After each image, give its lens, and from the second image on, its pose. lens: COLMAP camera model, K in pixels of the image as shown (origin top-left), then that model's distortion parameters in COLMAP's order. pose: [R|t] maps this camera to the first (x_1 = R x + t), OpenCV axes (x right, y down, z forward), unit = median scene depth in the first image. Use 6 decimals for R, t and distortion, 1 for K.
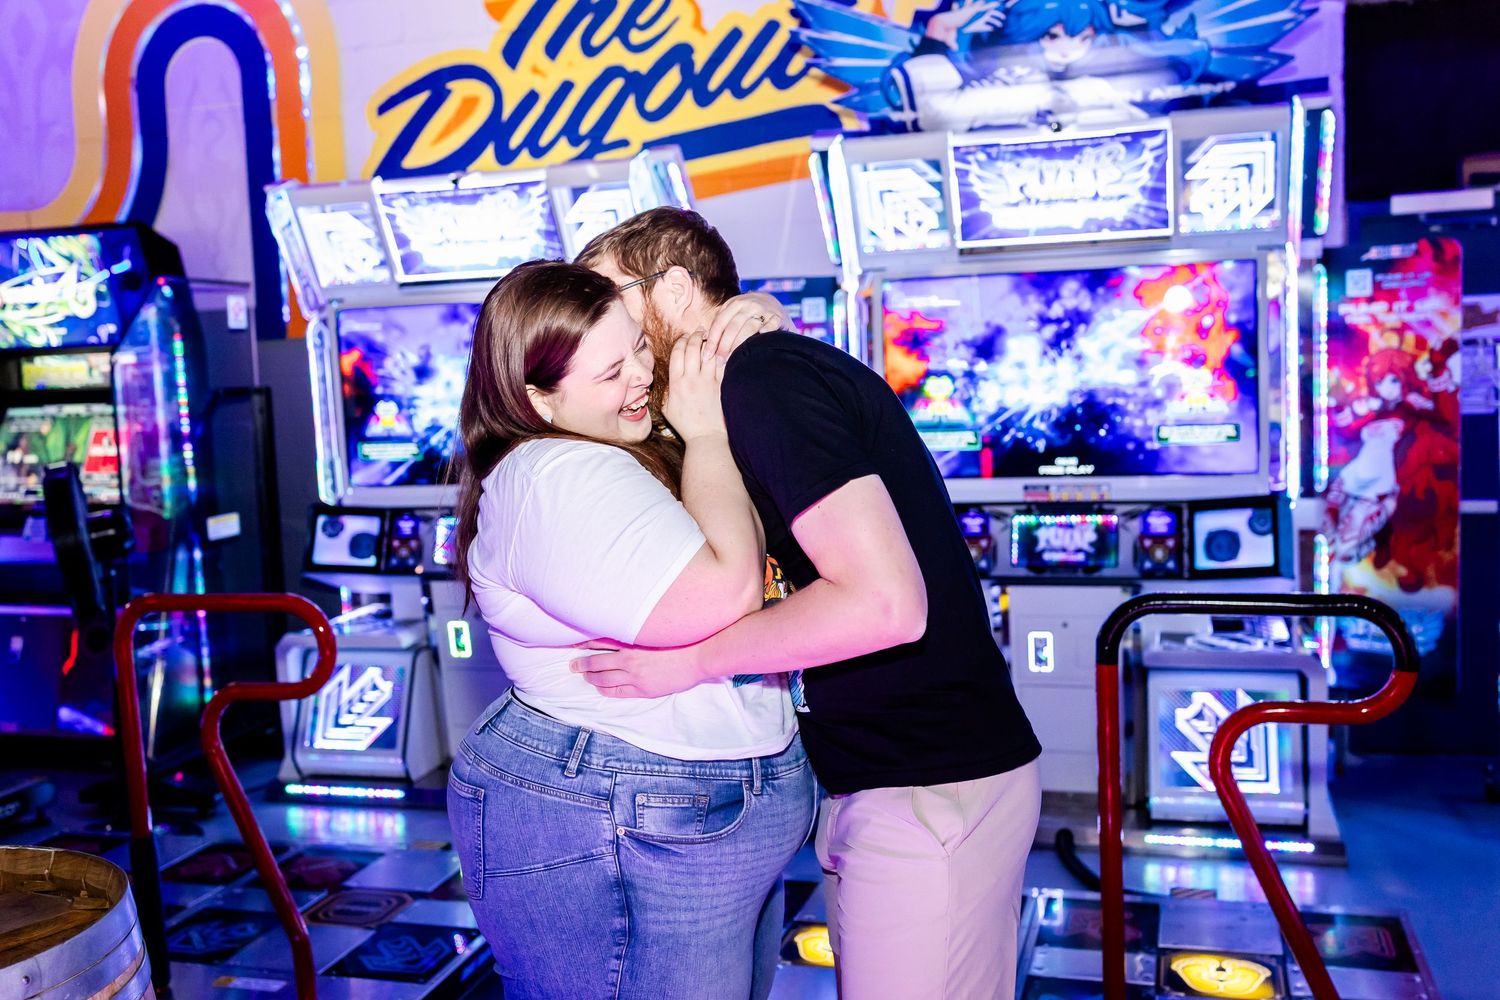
lens RADIAL K [[1497.0, 0, 704.5], [0, 1497.0, 479.8], [0, 0, 1]] dist [0.015237, -0.007304]
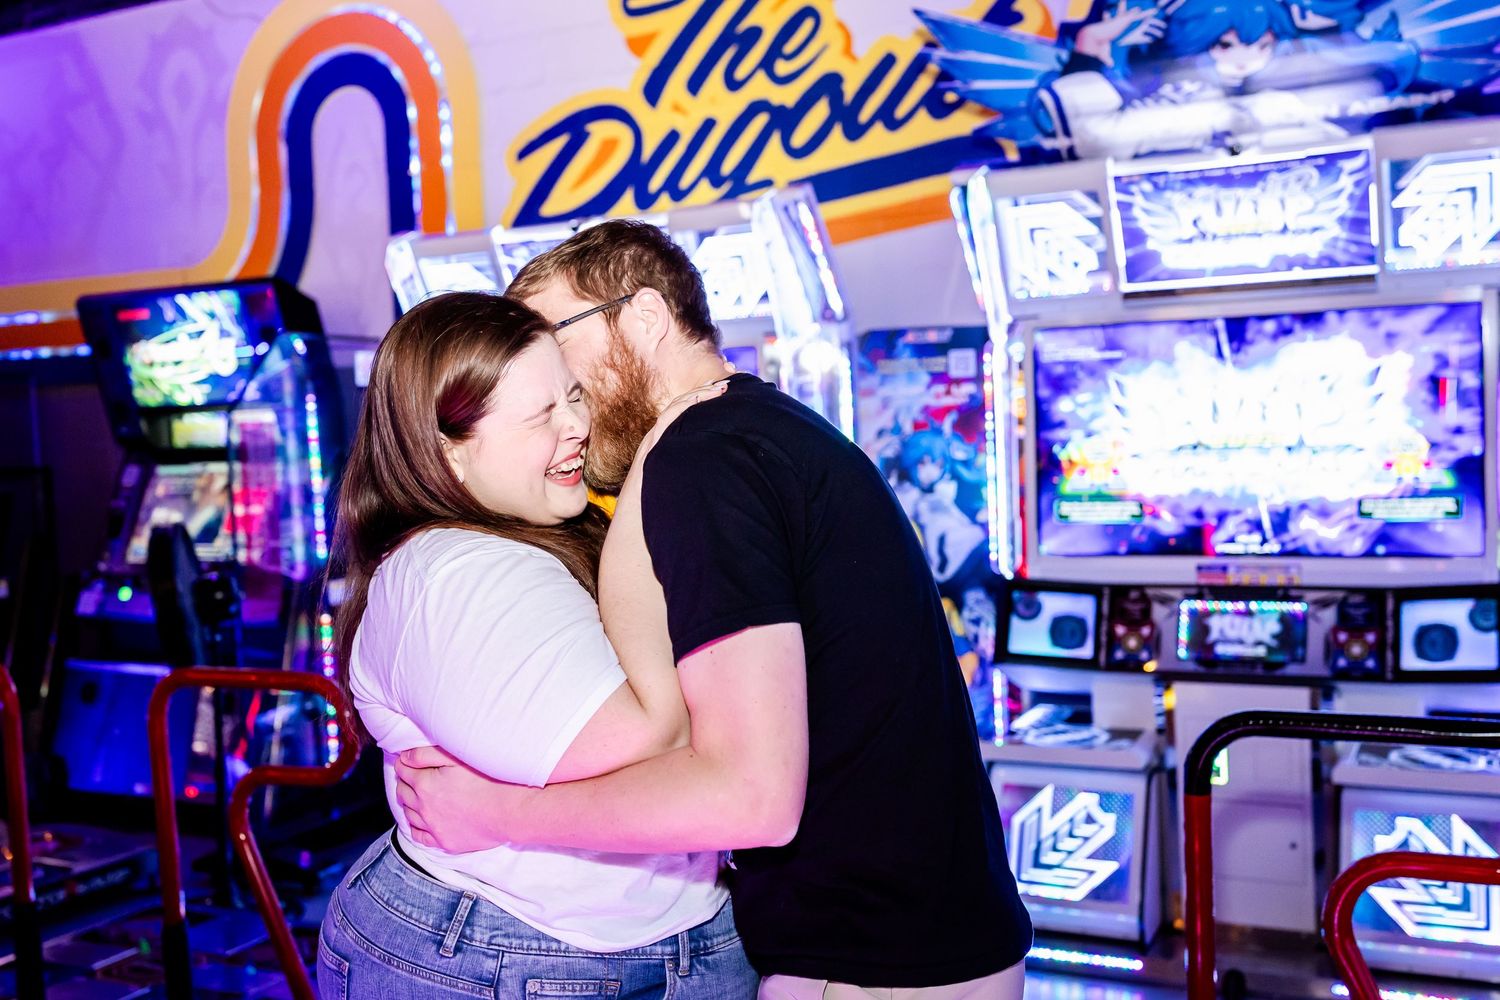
lens RADIAL K [[1486.0, 0, 741.7], [0, 1486.0, 498.0], [0, 0, 1]] dist [0.010786, -0.023698]
pose [[0.984832, 0.008756, -0.173291, 0.099519], [-0.011017, 0.999866, -0.012092, -0.020888], [0.173162, 0.013818, 0.984796, 0.105806]]
